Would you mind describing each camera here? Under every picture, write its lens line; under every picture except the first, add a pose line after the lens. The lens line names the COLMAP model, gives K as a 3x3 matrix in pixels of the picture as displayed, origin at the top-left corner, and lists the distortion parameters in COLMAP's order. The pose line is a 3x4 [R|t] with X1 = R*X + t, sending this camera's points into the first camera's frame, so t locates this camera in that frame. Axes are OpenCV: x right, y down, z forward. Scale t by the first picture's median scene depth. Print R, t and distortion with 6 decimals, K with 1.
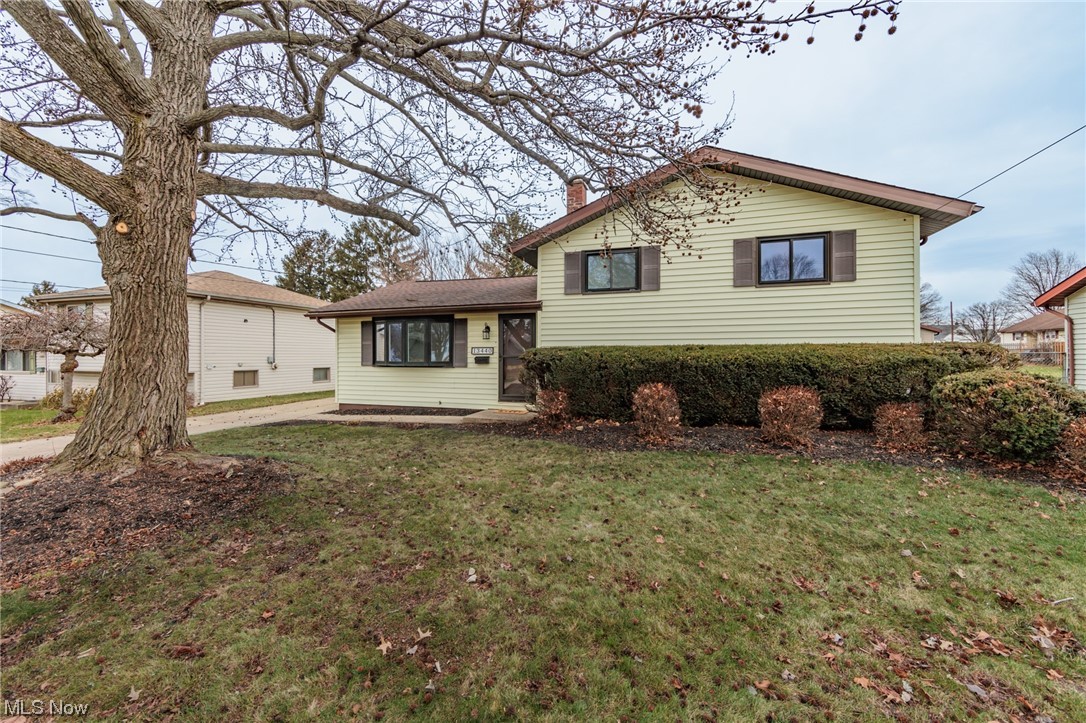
lens RADIAL K [[424.6, 0, 538.3], [0, 424.6, 358.2], [0, 0, 1]] dist [-0.002733, 0.000387]
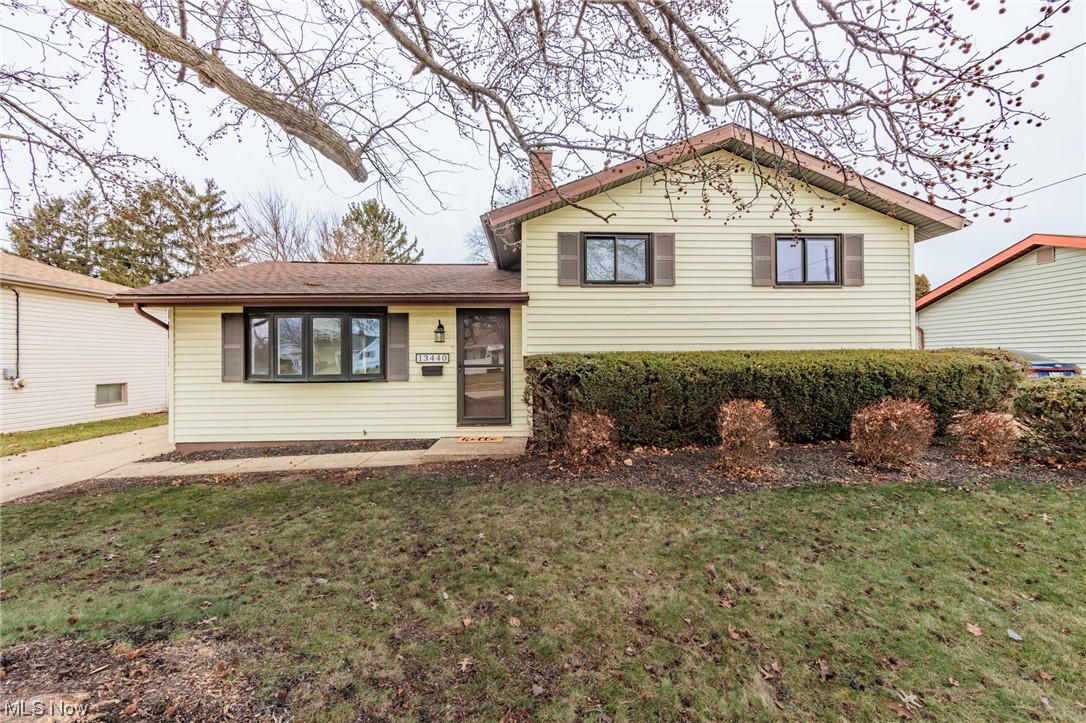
lens RADIAL K [[424.6, 0, 545.5], [0, 424.6, 357.2], [0, 0, 1]] dist [-0.002733, 0.000387]
pose [[0.931902, -0.005464, 0.362669, -0.228100], [0.009770, 0.999902, -0.010042, -0.010174], [-0.362578, 0.012901, 0.931864, 0.264331]]
